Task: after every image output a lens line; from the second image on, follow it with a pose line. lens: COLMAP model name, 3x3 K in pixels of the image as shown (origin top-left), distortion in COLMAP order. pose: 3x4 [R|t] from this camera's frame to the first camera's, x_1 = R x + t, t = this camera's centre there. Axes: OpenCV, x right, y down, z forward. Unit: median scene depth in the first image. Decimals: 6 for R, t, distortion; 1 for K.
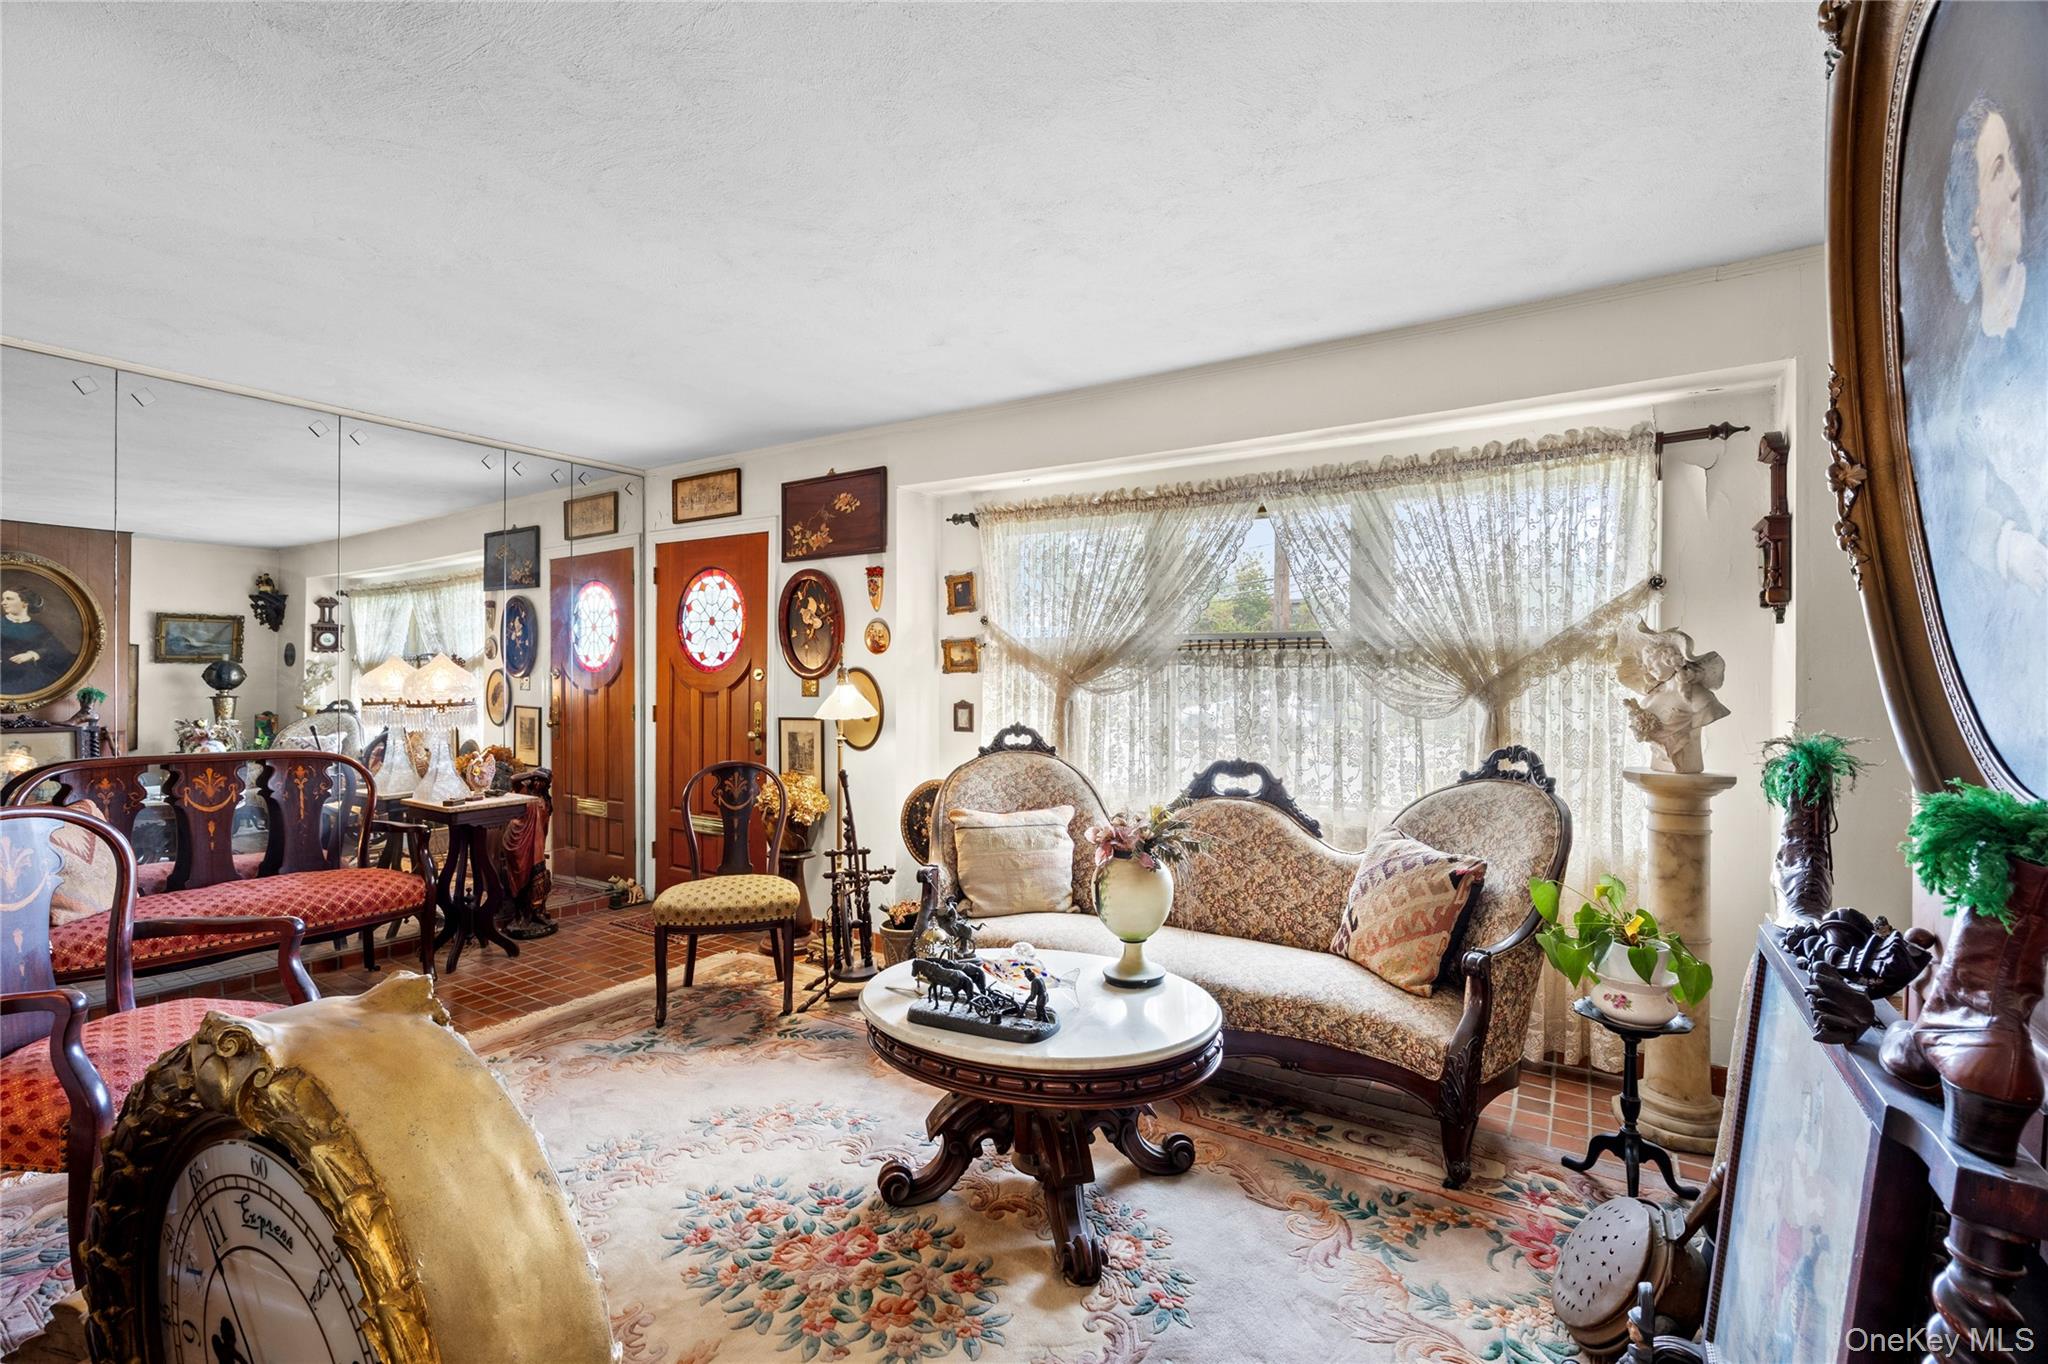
lens RADIAL K [[879.8, 0, 1018.0], [0, 879.8, 678.1], [0, 0, 1]] dist [-0.018242, -0.000020]
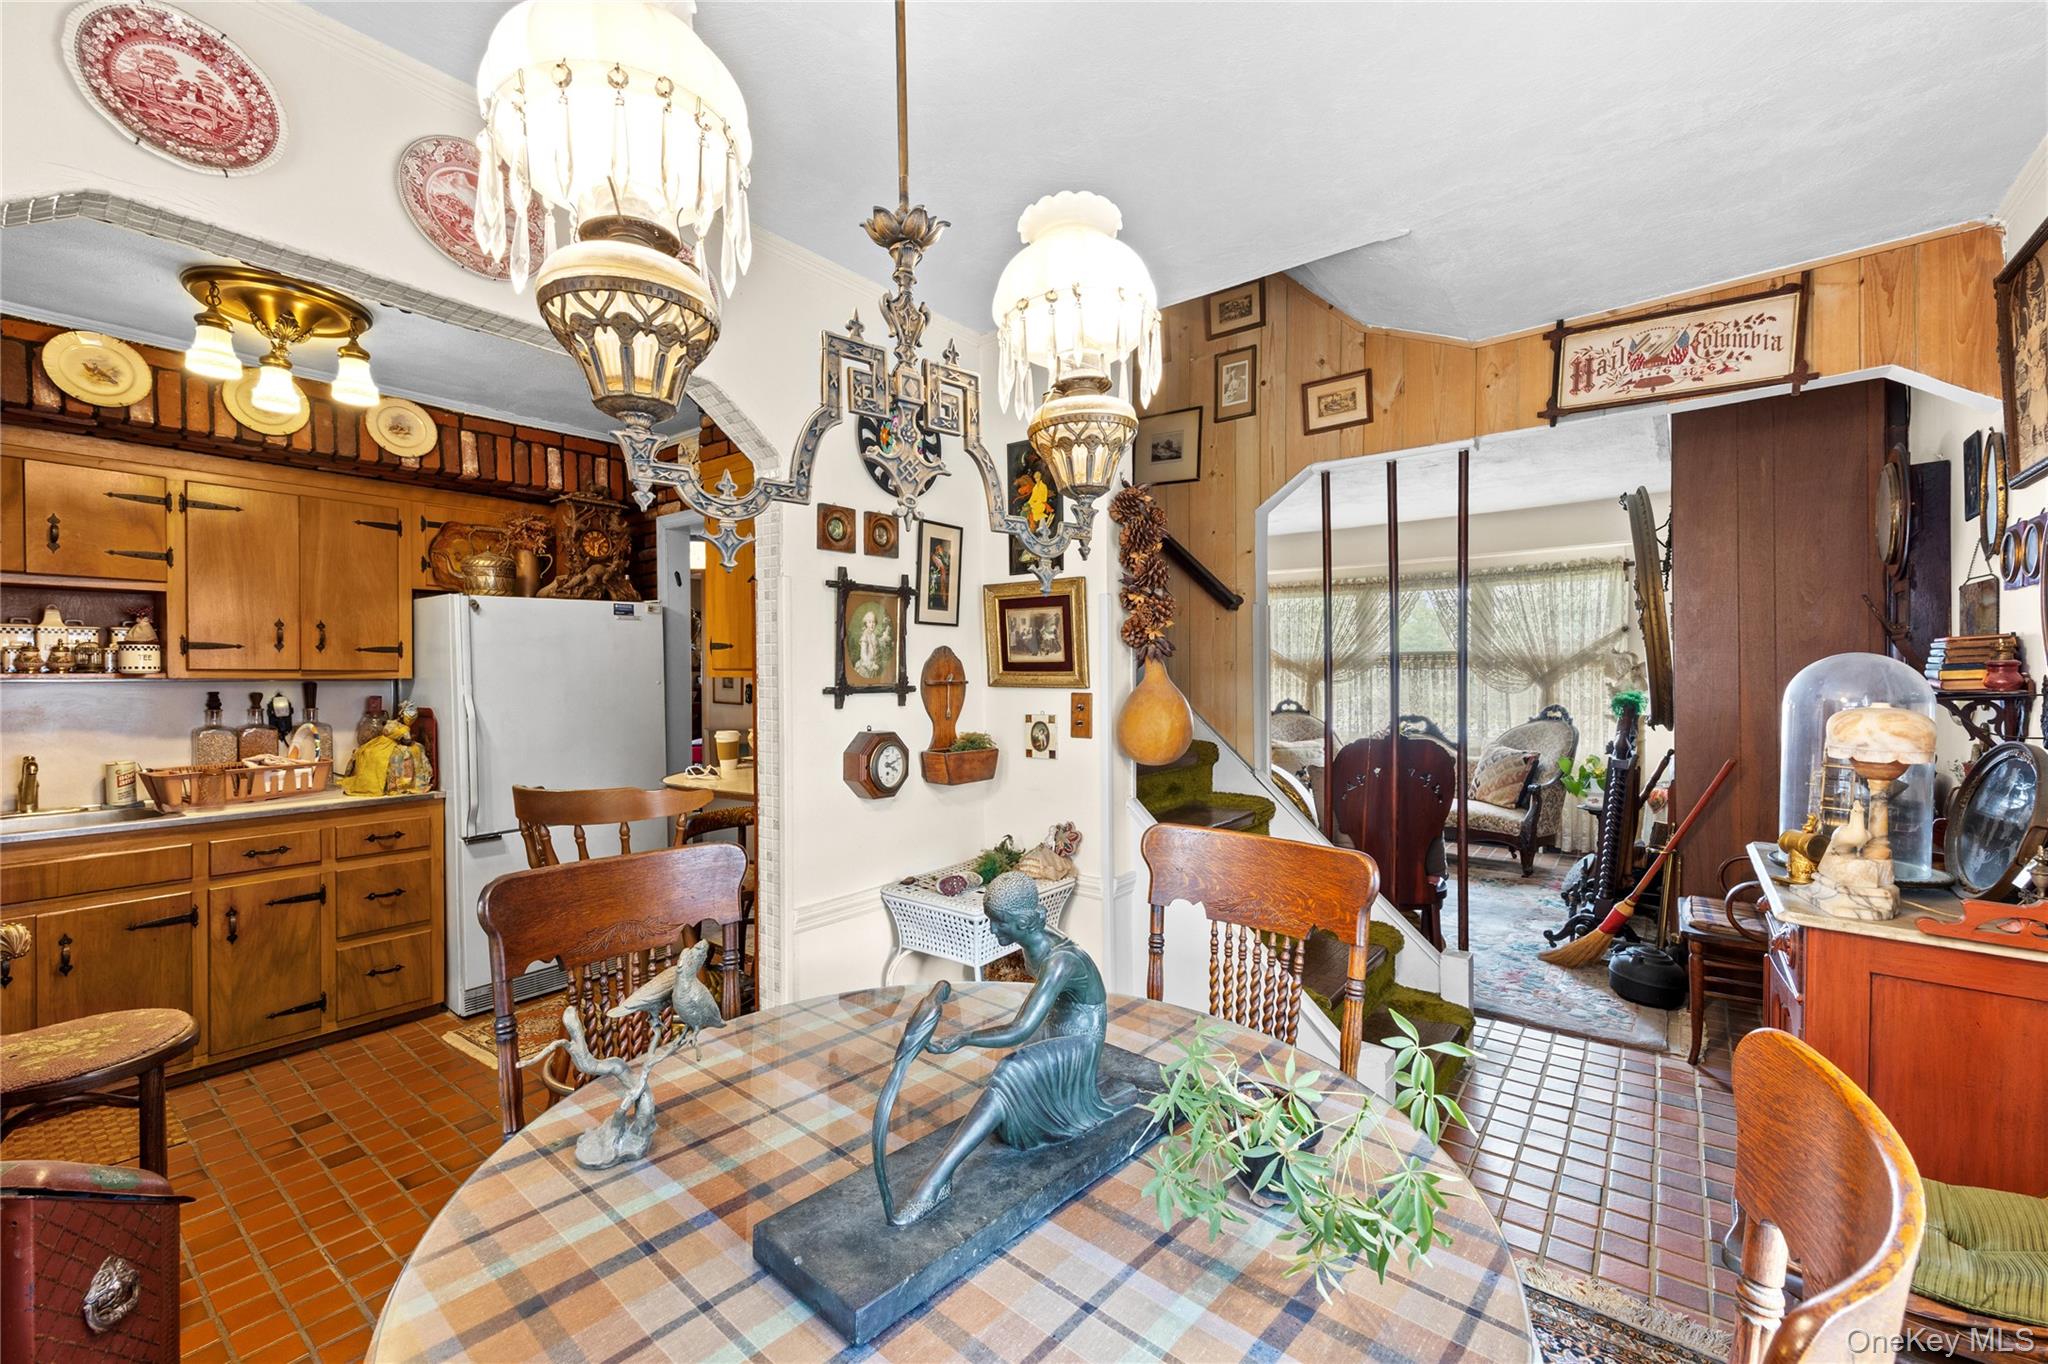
lens RADIAL K [[834.8, 0, 1024.0], [0, 834.8, 682.0], [0, 0, 1]] dist [0.015165, -0.000168]
pose [[0.996339, -0.006464, -0.085242, -0.560073], [0.007154, 0.999944, 0.007797, -0.004961], [0.085187, -0.008378, 0.996330, -1.172810]]
